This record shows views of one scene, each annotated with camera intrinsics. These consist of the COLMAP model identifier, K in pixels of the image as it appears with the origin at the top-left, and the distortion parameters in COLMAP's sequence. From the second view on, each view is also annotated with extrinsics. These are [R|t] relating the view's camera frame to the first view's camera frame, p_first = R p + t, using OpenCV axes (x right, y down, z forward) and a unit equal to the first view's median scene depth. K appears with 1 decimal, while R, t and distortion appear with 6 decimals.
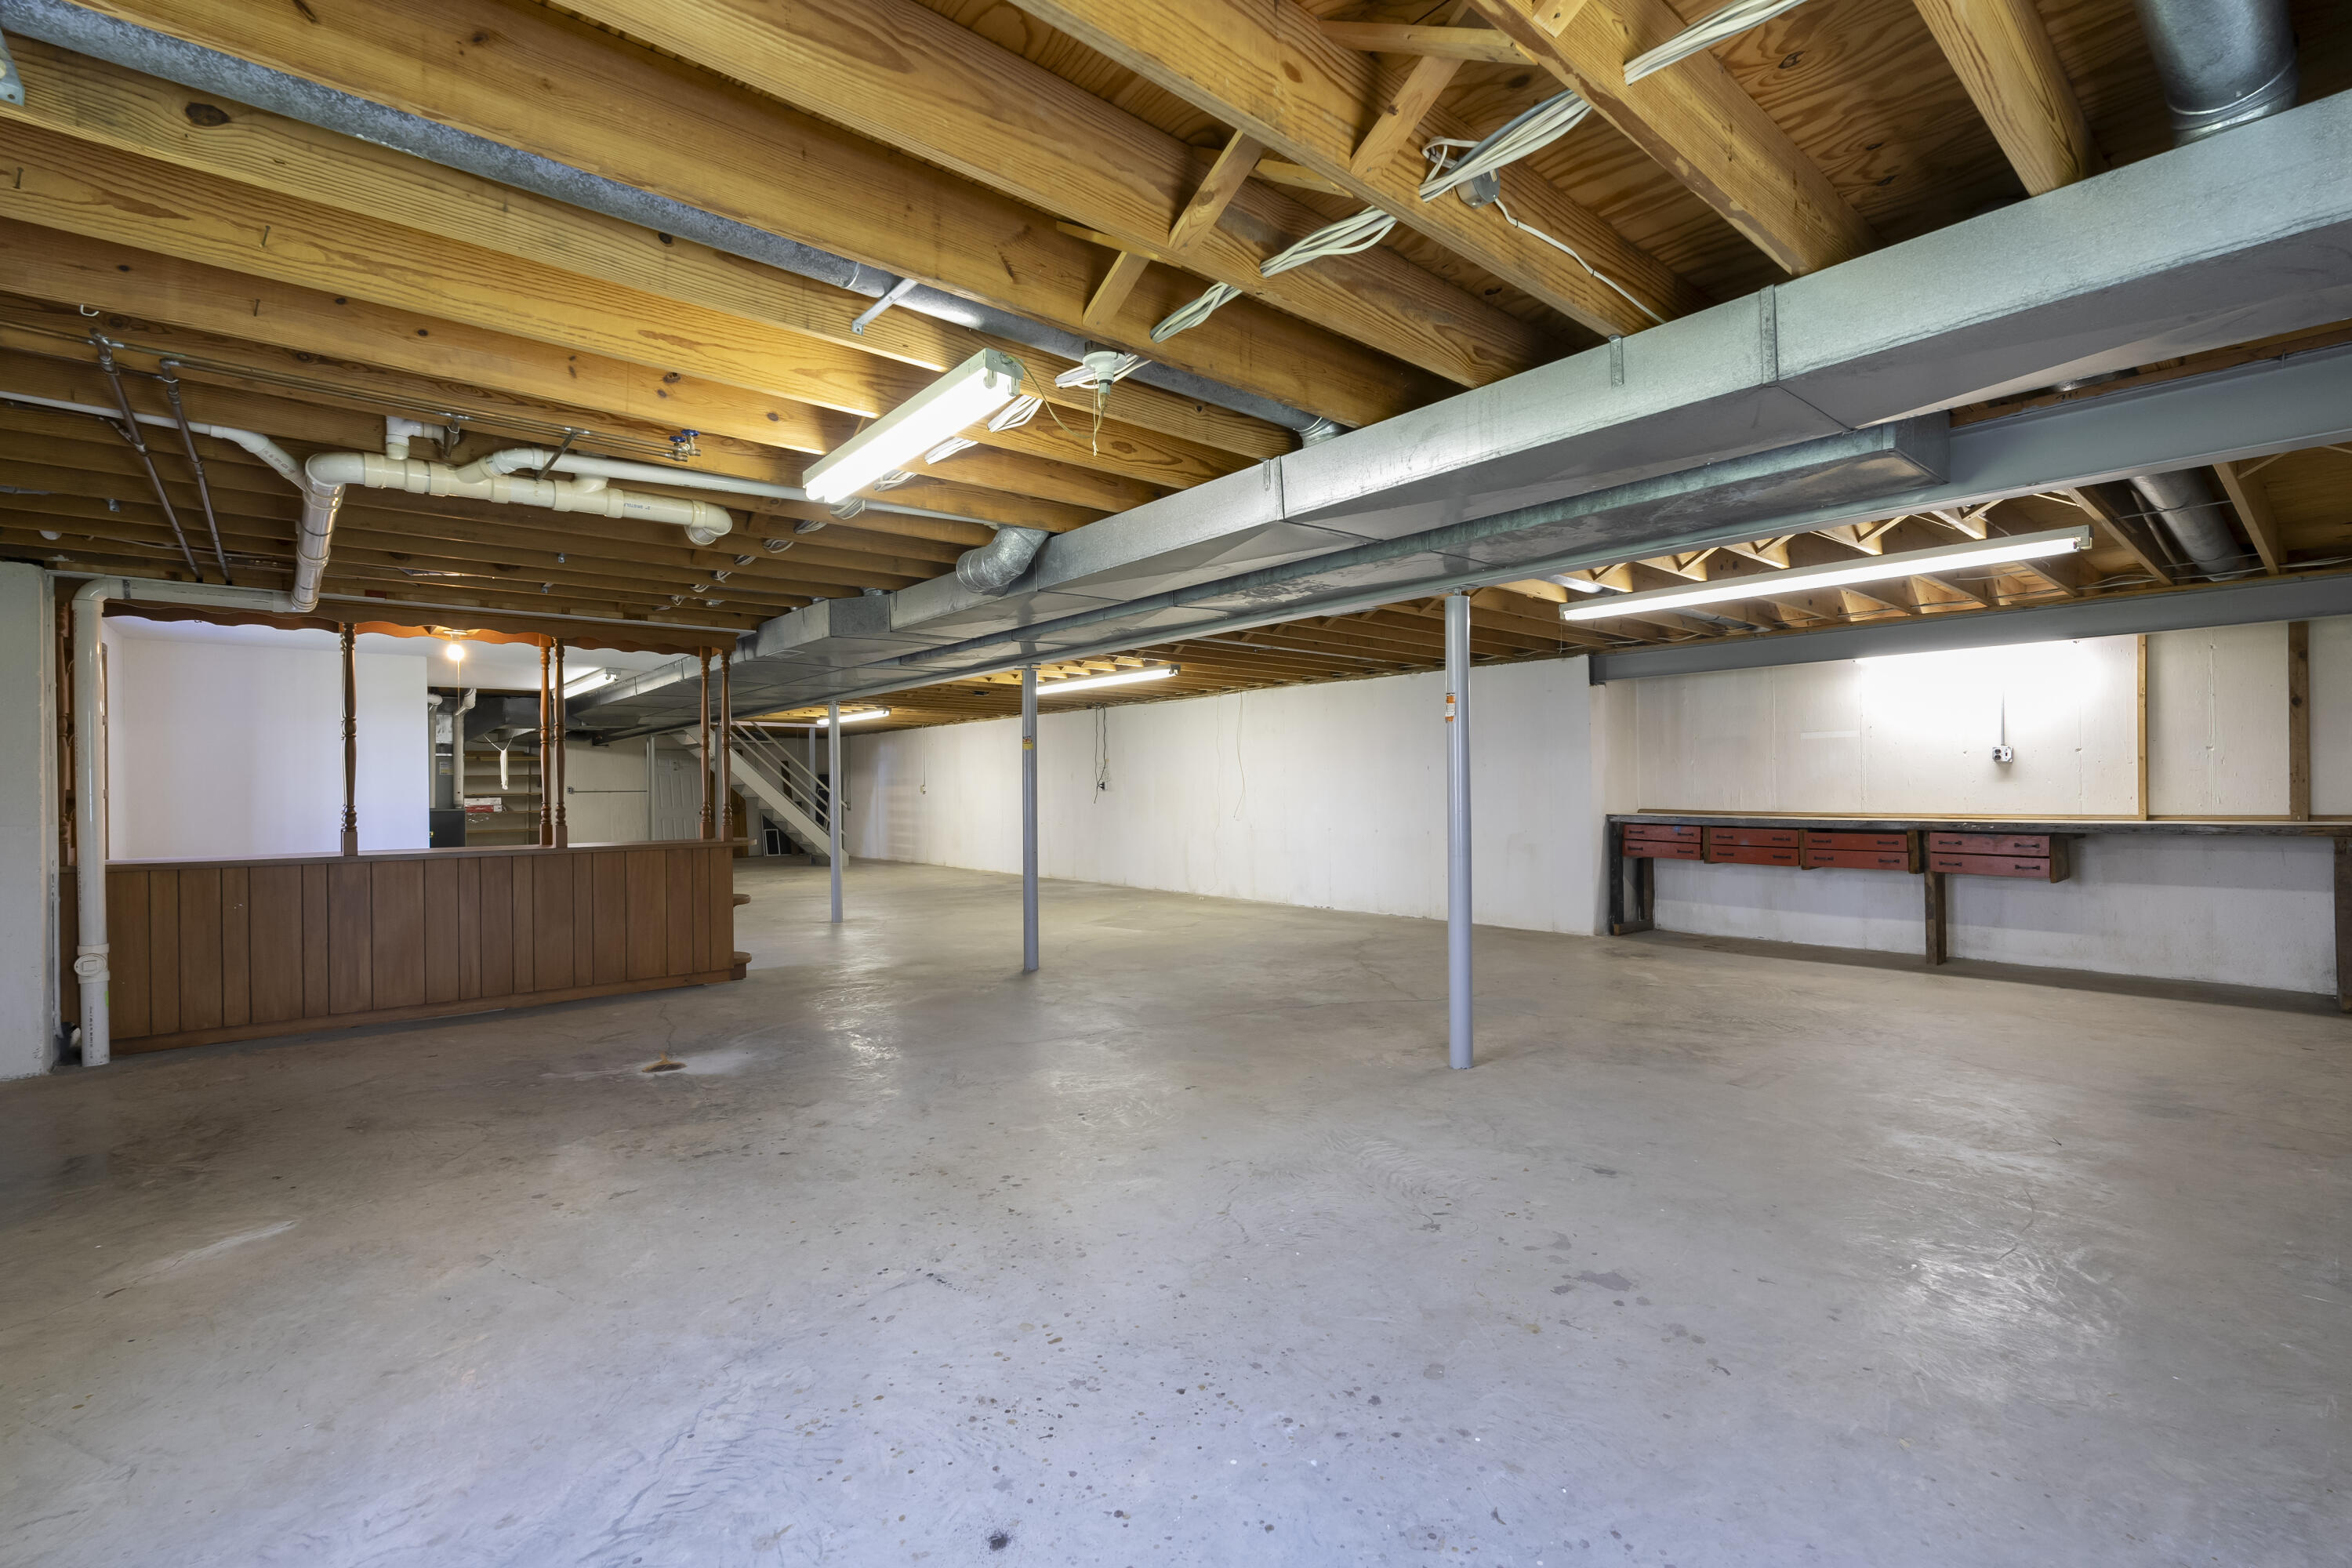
lens RADIAL K [[1028.3, 0, 1194.5], [0, 1028.3, 789.2], [0, 0, 1]] dist [0.000506, 0.000828]
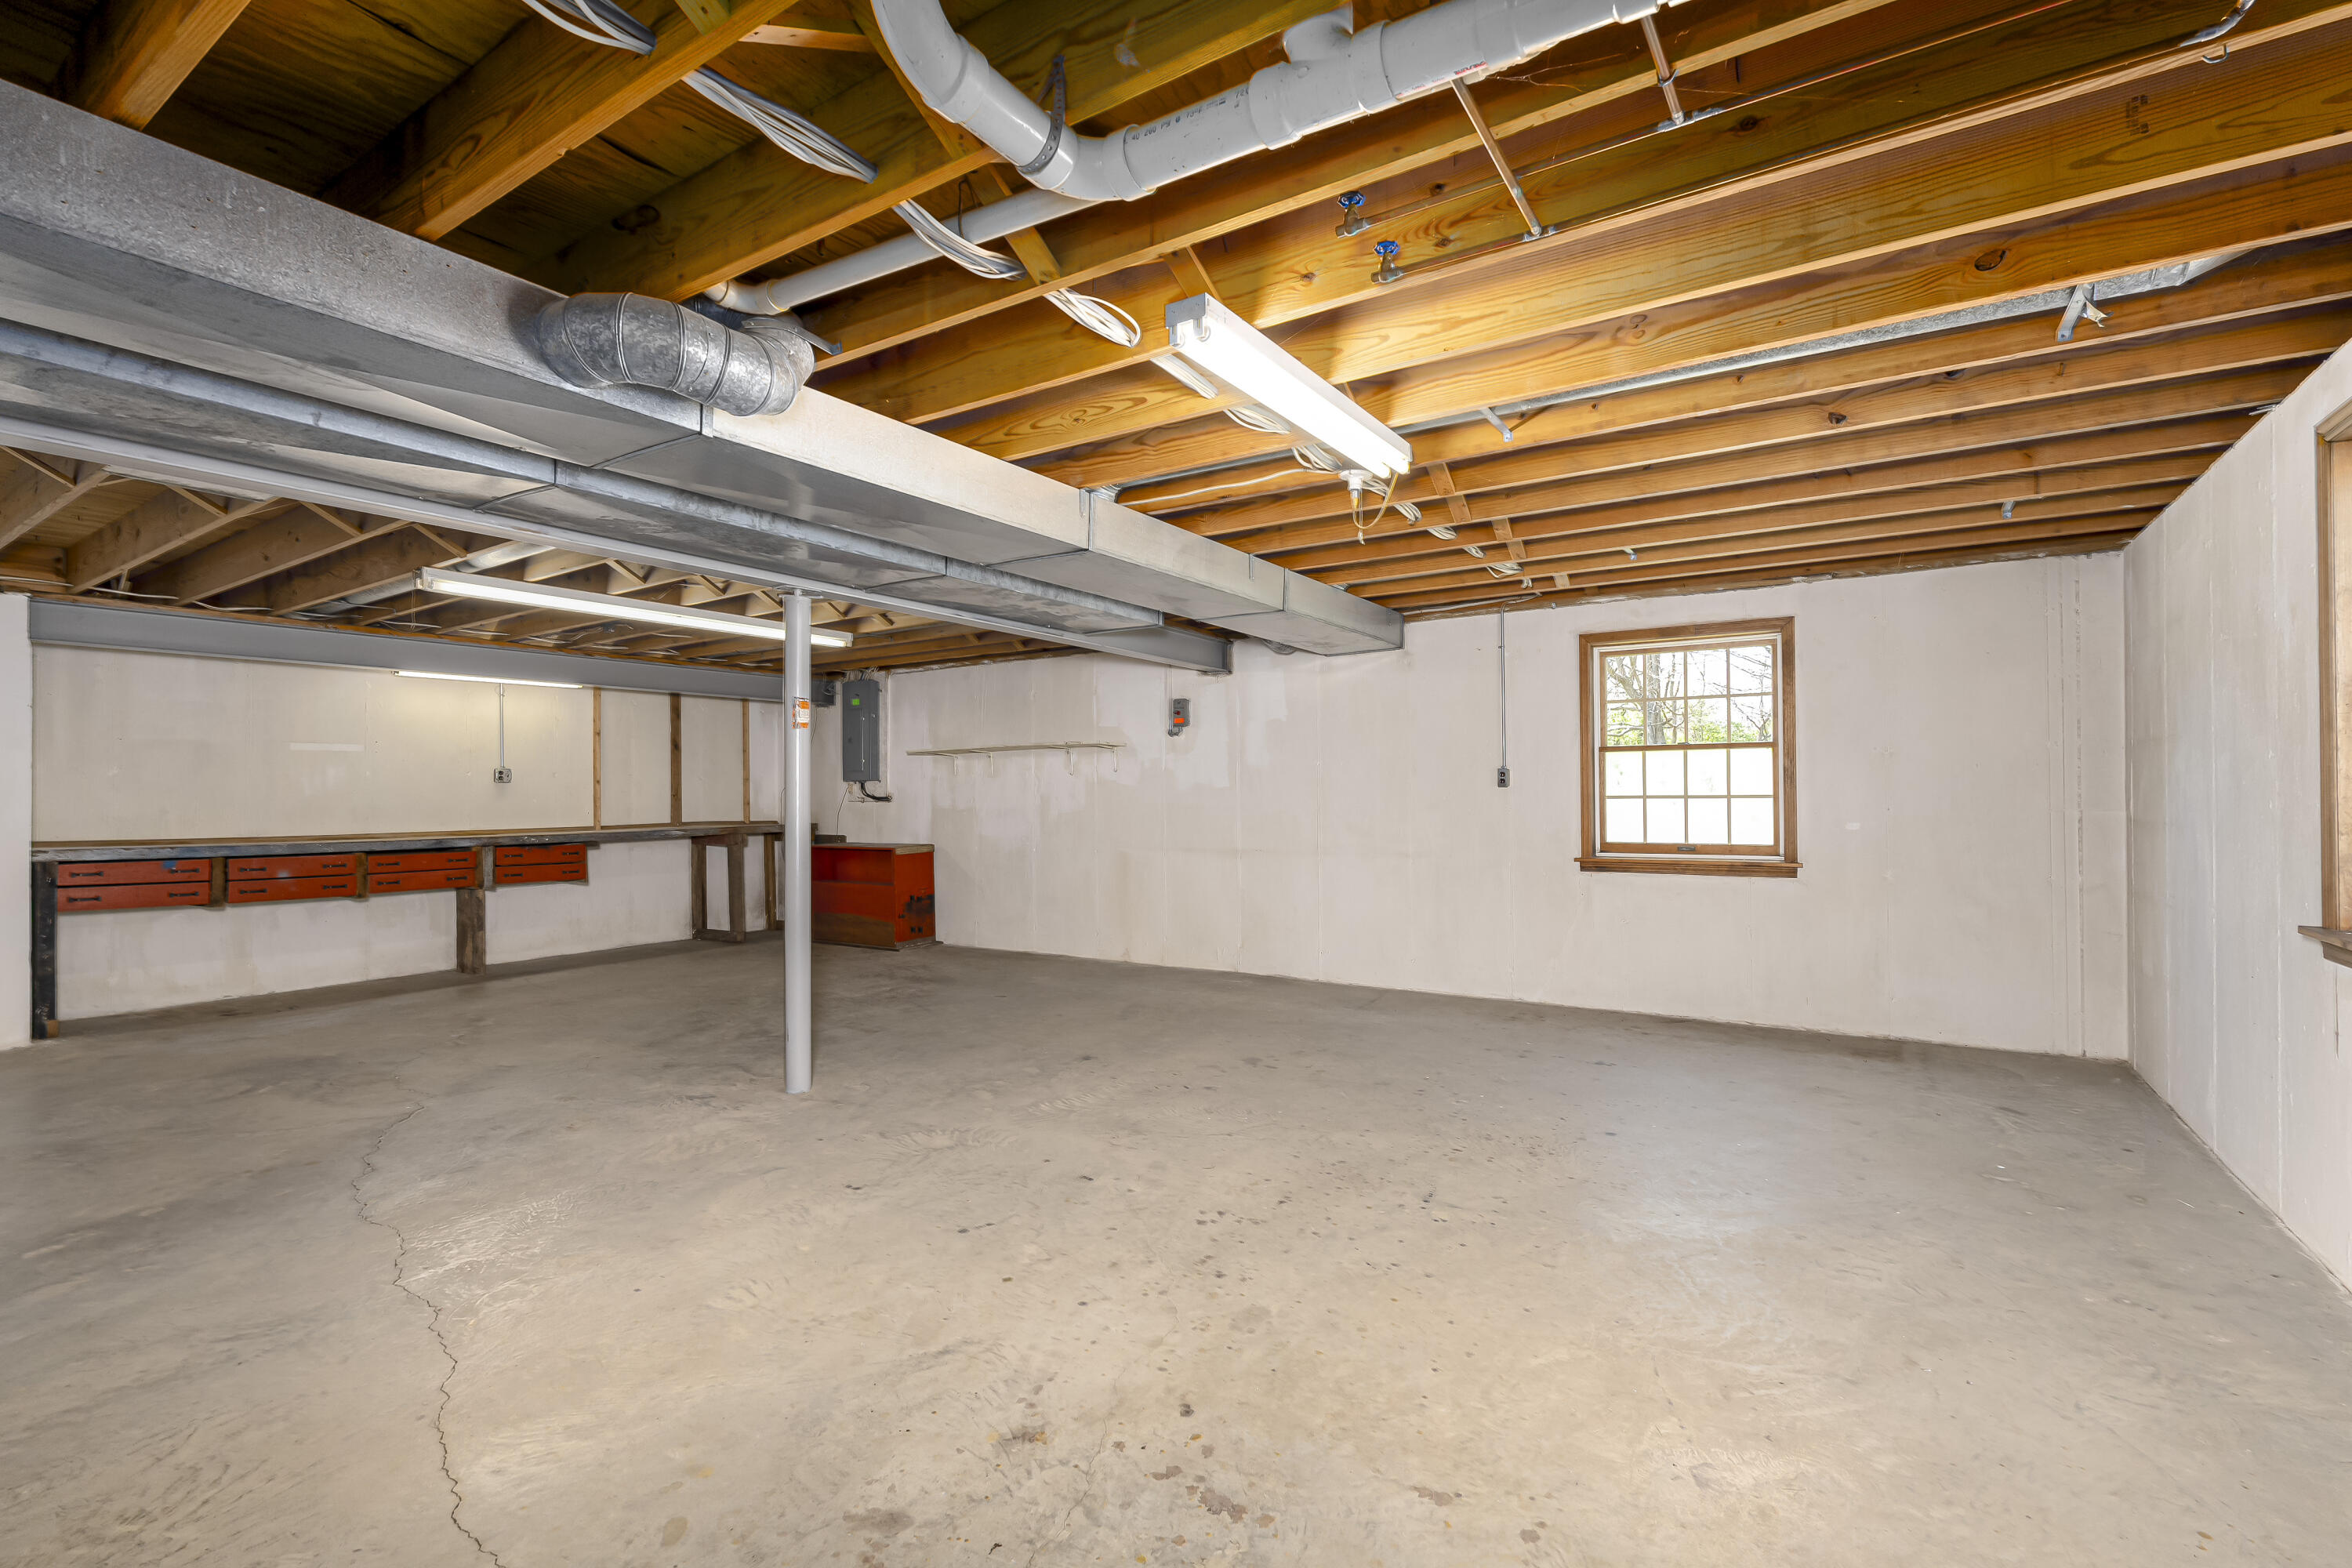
lens RADIAL K [[1028.3, 0, 1194.5], [0, 1028.3, 789.2], [0, 0, 1]] dist [0.000506, 0.000828]
pose [[-0.281293, 0.018015, 0.959453, -0.959046], [0.011894, 0.999812, -0.015285, 0.014217], [-0.959548, 0.007112, -0.281455, 1.153760]]
